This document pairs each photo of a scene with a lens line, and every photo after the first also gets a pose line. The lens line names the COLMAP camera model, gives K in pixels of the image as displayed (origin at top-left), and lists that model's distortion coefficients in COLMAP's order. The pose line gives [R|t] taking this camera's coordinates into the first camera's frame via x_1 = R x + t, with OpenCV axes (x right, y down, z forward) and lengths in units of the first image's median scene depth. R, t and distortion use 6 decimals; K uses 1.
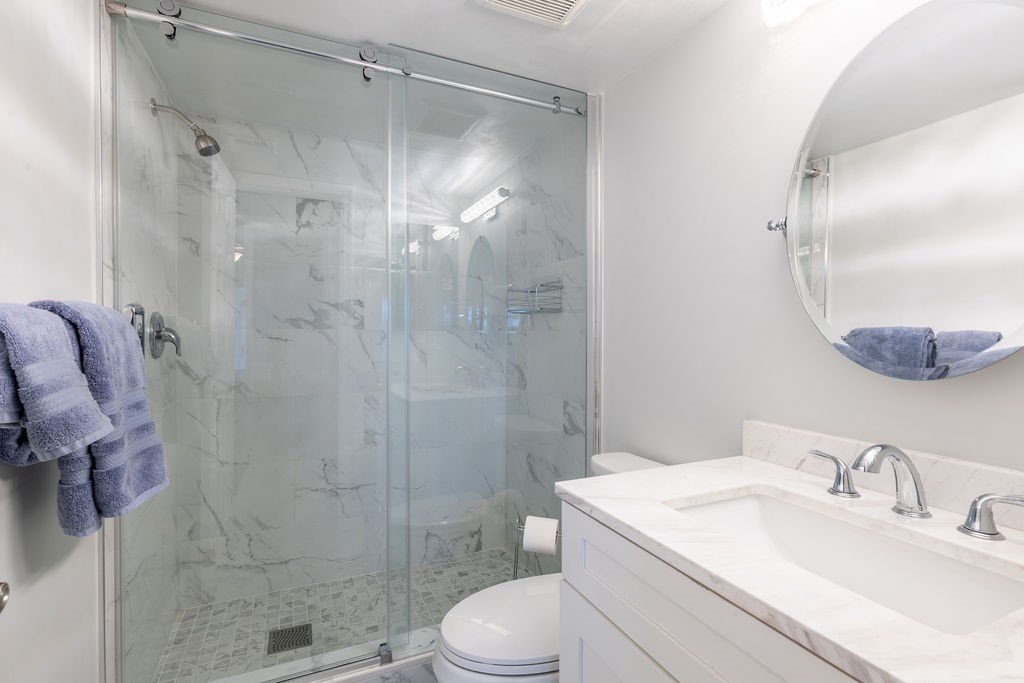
lens RADIAL K [[479.5, 0, 512.0], [0, 479.5, 341.5], [0, 0, 1]] dist [-0.000039, -0.000003]
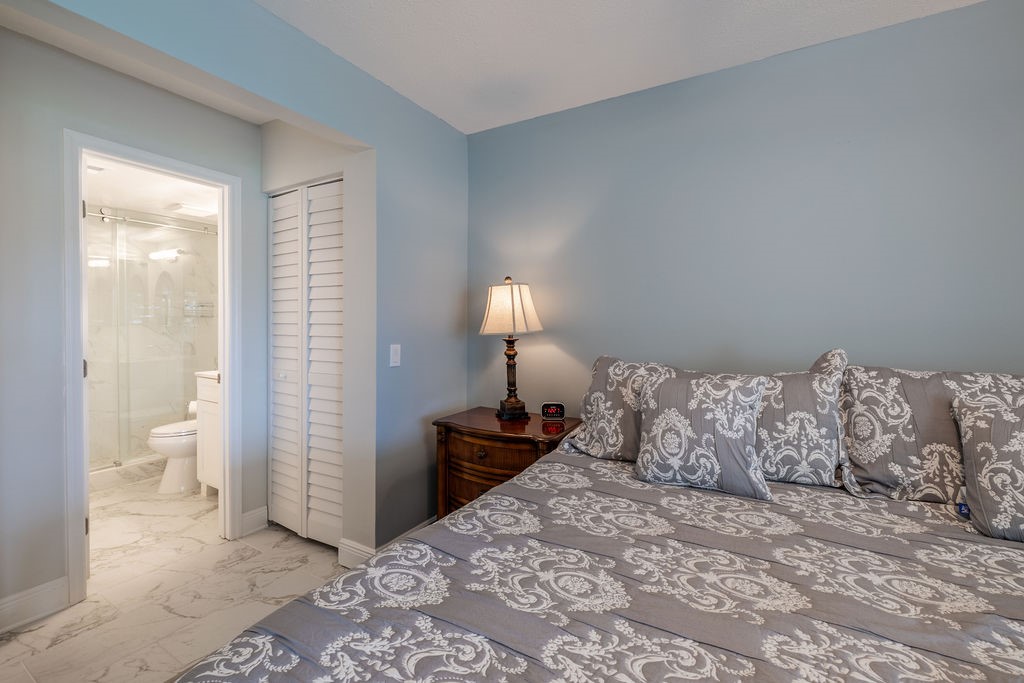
lens RADIAL K [[433.5, 0, 516.3], [0, 433.5, 335.0], [0, 0, 1]] dist [0.000619, 0.000080]
pose [[0.814004, -0.014225, 0.580686, 0.065263], [0.003058, 0.999791, 0.020205, -0.013949], [-0.580852, -0.014671, 0.813877, -1.175111]]
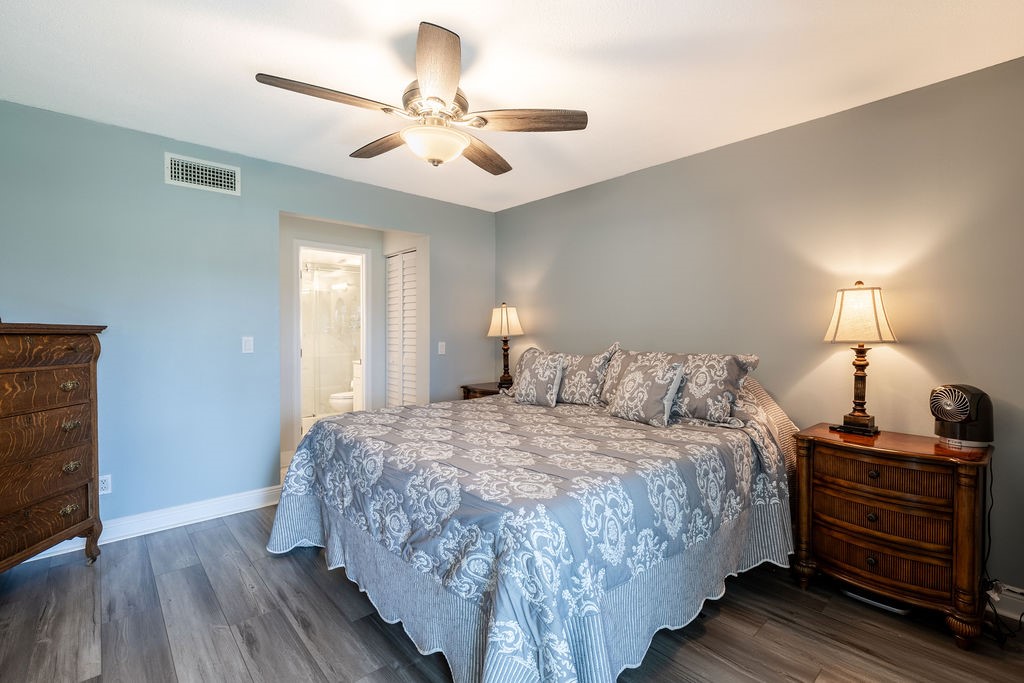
lens RADIAL K [[442.3, 0, 528.3], [0, 442.3, 346.8], [0, 0, 1]] dist [0.000625, 0.000037]
pose [[0.946861, -0.009408, 0.321505, 0.148440], [0.002085, 0.999731, 0.023111, 0.001242], [-0.321636, -0.021213, 0.946626, -1.862334]]
